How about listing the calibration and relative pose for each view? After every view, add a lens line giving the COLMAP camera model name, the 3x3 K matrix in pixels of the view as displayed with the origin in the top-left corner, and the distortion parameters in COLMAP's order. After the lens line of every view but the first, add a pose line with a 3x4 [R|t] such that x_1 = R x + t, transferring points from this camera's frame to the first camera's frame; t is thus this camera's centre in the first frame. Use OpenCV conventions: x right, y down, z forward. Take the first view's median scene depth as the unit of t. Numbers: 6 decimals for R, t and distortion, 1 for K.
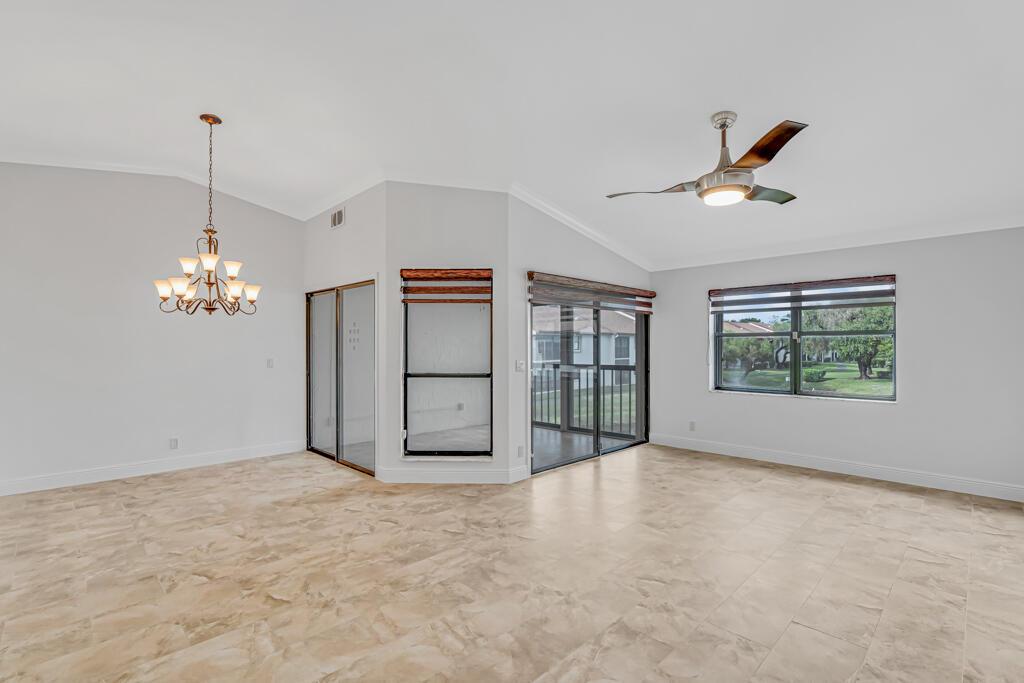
lens RADIAL K [[472.8, 0, 510.1], [0, 472.8, 339.0], [0, 0, 1]] dist [-0.017554, 0.000513]
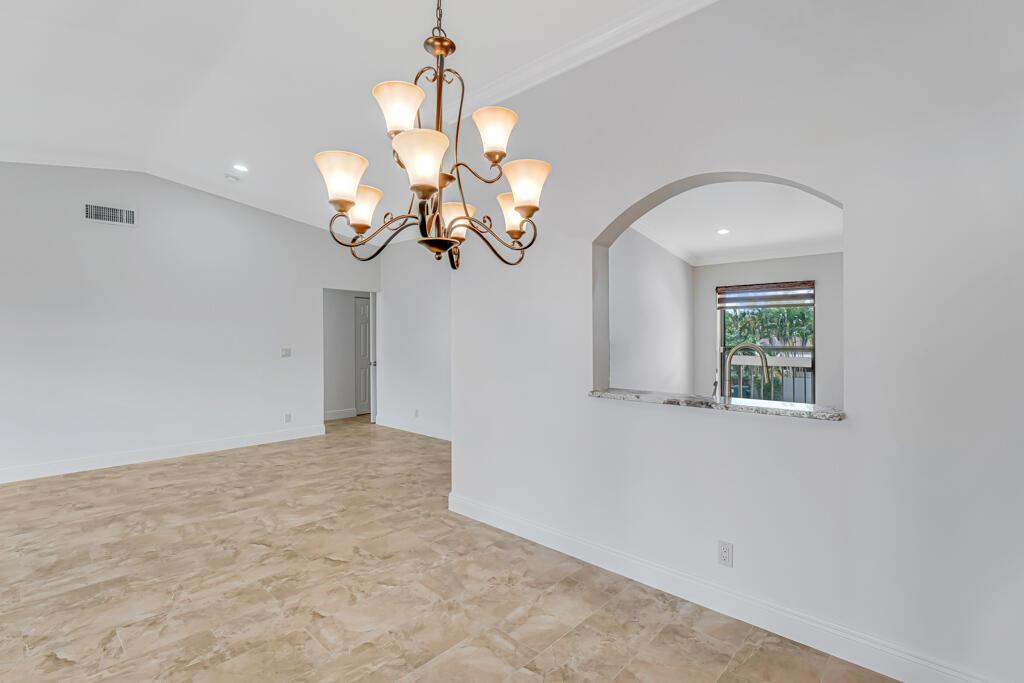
lens RADIAL K [[471.3, 0, 512.0], [0, 471.3, 341.5], [0, 0, 1]] dist [-0.028992, 0.008007]
pose [[-0.998977, 0.002675, -0.045135, -0.877887], [0.002930, 0.999980, -0.005585, 0.023144], [0.045119, -0.005712, -0.998965, 1.798892]]
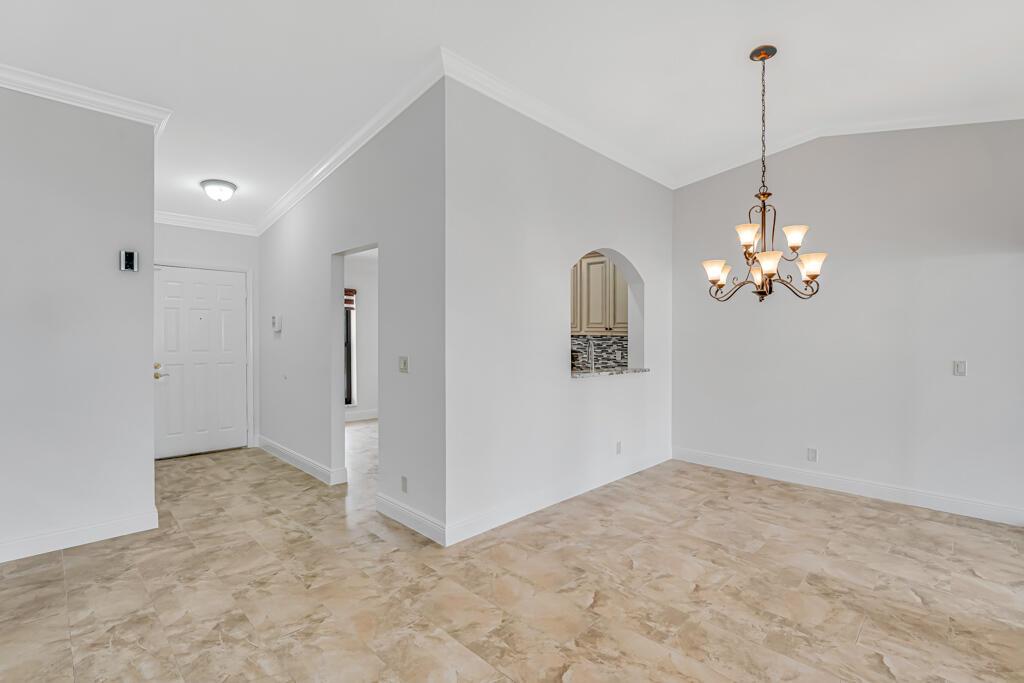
lens RADIAL K [[471.3, 0, 512.0], [0, 471.3, 341.5], [0, 0, 1]] dist [-0.028992, 0.008007]
pose [[0.014953, 0.015005, -0.999776, 0.187965], [0.004131, 0.999878, 0.015069, 0.005069], [0.999880, -0.004356, 0.014889, 0.727056]]
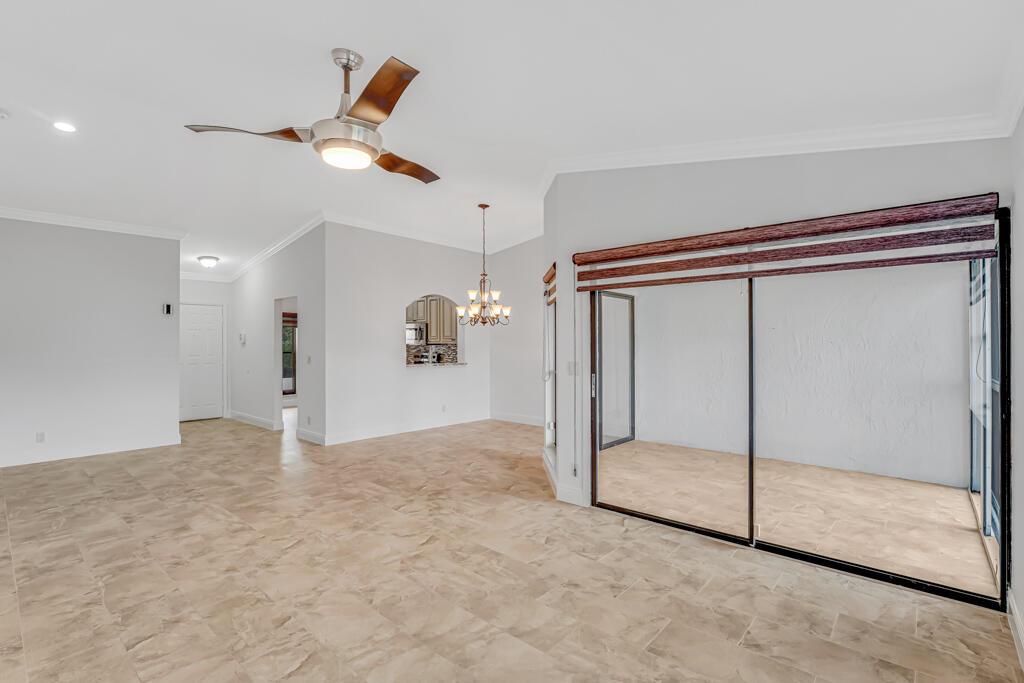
lens RADIAL K [[472.8, 0, 510.1], [0, 472.8, 339.0], [0, 0, 1]] dist [-0.017554, 0.000513]
pose [[0.067542, -0.011932, -0.997645, 1.306982], [0.014675, 0.999832, -0.010964, 0.017508], [0.997608, -0.013900, 0.067706, 1.264392]]
